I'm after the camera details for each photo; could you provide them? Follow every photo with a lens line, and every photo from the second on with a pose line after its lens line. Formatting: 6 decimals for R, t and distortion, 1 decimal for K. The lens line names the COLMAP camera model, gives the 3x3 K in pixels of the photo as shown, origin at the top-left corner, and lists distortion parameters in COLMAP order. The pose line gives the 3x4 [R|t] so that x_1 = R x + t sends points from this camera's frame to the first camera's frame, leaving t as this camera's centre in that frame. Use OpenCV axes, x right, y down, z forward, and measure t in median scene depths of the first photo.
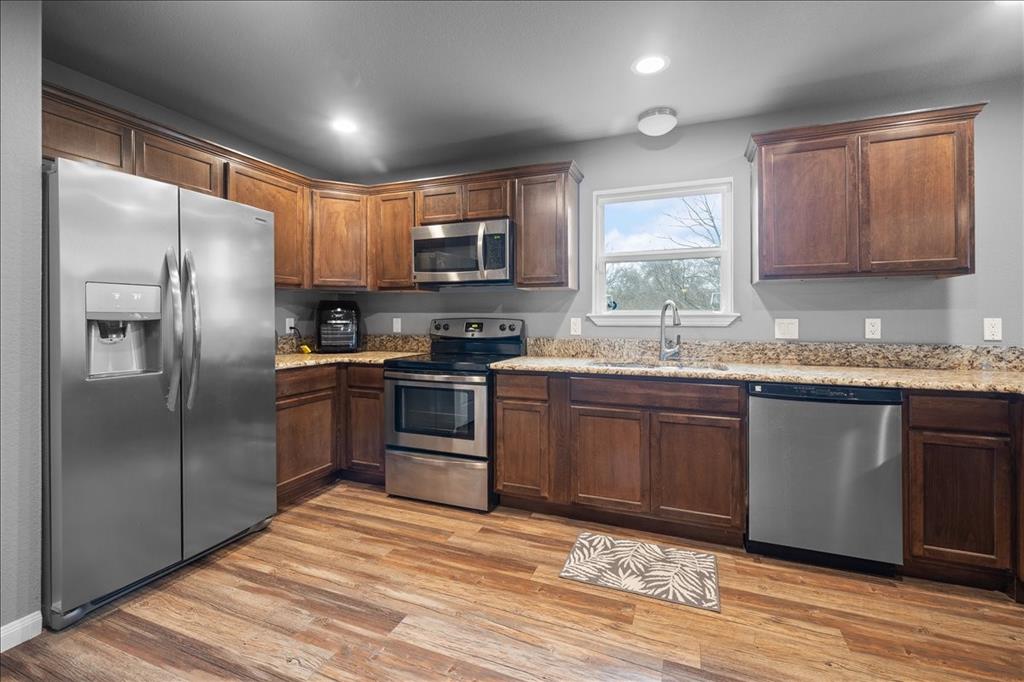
lens RADIAL K [[443.2, 0, 512.5], [0, 443.2, 313.8], [0, 0, 1]] dist [0.002918, 0.000333]
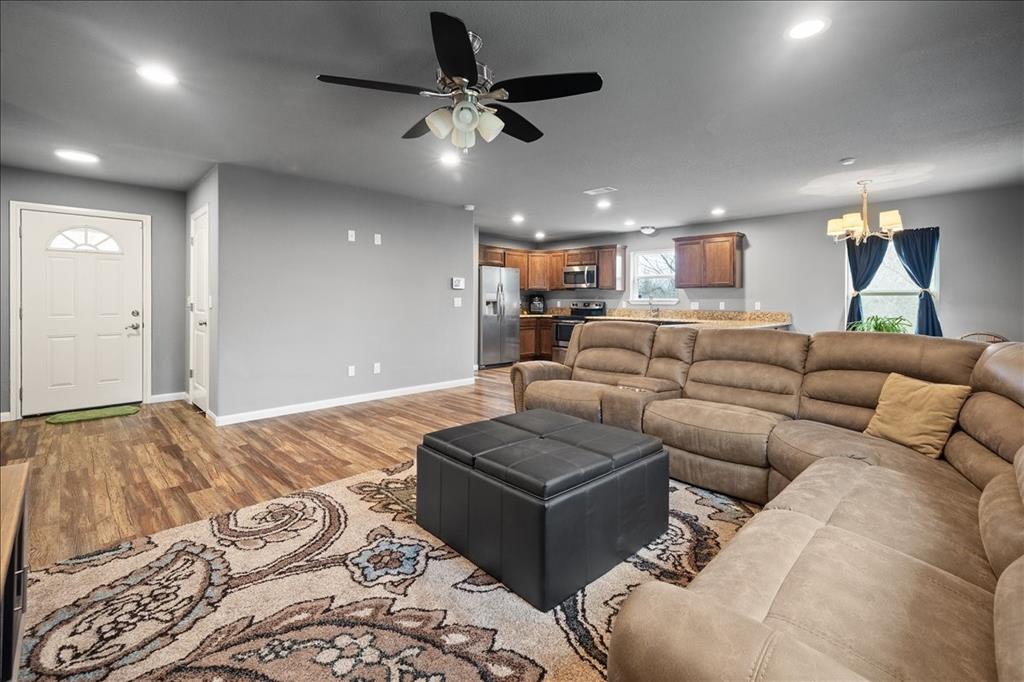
lens RADIAL K [[443.2, 0, 506.7], [0, 443.2, 302.9], [0, 0, 1]] dist [0.002918, 0.000333]
pose [[0.912414, 0.005767, -0.409228, 0.723161], [-0.000202, 0.999907, 0.013640, -0.021302], [0.409268, -0.012363, 0.912330, -2.042752]]
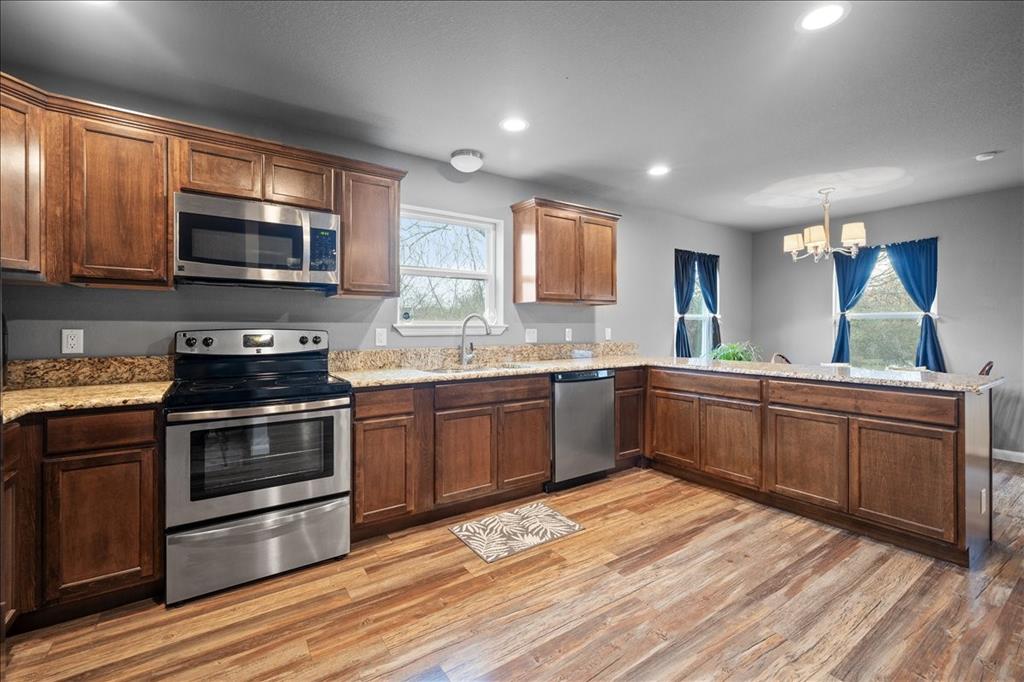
lens RADIAL K [[443.2, 0, 515.7], [0, 443.2, 322.9], [0, 0, 1]] dist [0.002918, 0.000333]
pose [[0.554219, 0.006257, 0.832348, -0.633002], [-0.009252, 0.999956, -0.001356, -0.005100], [-0.832320, -0.006949, 0.554252, 0.269972]]
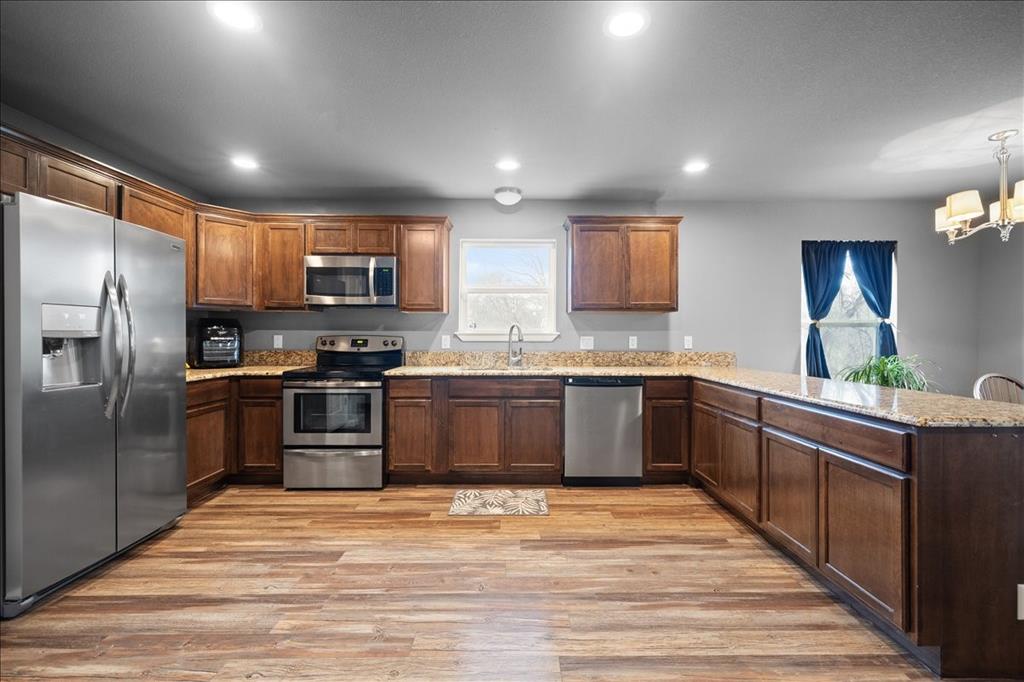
lens RADIAL K [[443.2, 0, 515.6], [0, 443.2, 328.8], [0, 0, 1]] dist [0.002918, 0.000333]
pose [[0.927095, 0.007362, 0.374755, -0.190380], [-0.006585, 0.999973, -0.003353, -0.008210], [-0.374769, 0.000641, 0.927118, -0.337049]]
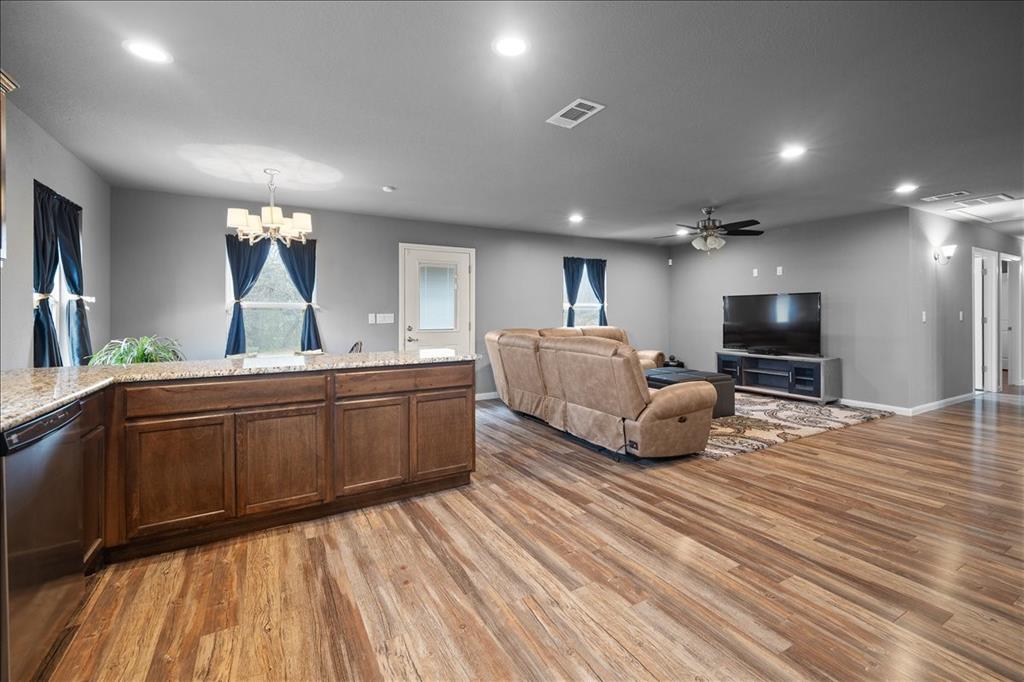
lens RADIAL K [[443.2, 0, 519.4], [0, 443.2, 314.5], [0, 0, 1]] dist [0.002918, 0.000333]
pose [[-0.789669, 0.002379, 0.613529, -0.280527], [-0.004151, 0.999949, -0.009220, 0.005413], [-0.613519, -0.009827, -0.789619, 0.905314]]
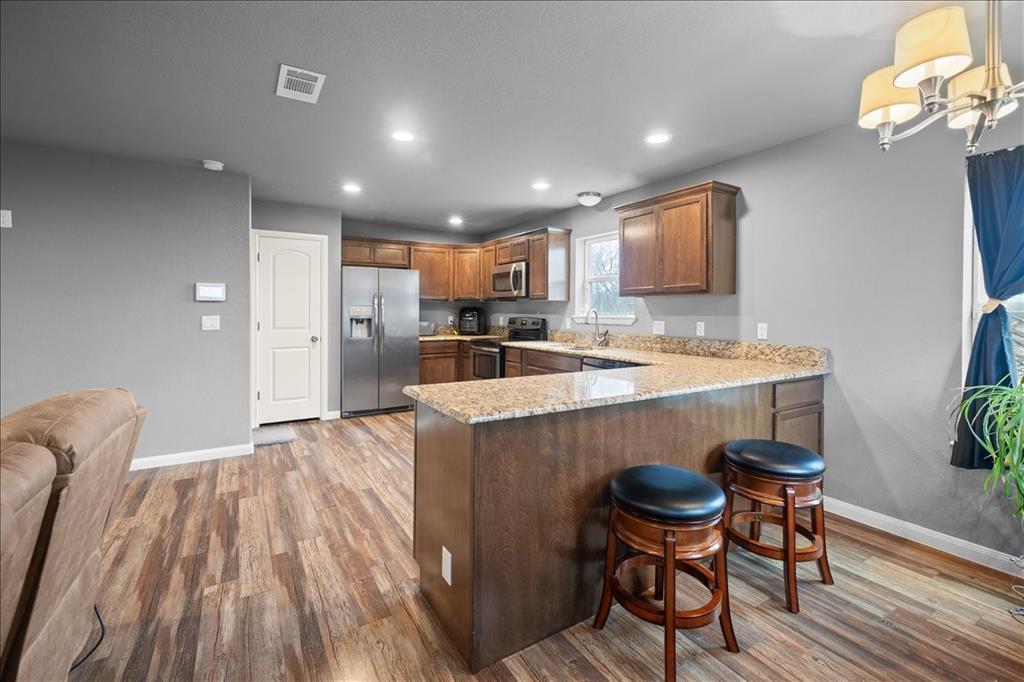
lens RADIAL K [[443.2, 0, 510.5], [0, 443.2, 312.8], [0, 0, 1]] dist [0.002918, 0.000333]
pose [[0.798877, 0.004131, -0.601481, 1.187673], [0.004114, 0.999916, 0.012331, -0.039048], [0.601481, -0.012326, 0.798792, -0.516716]]
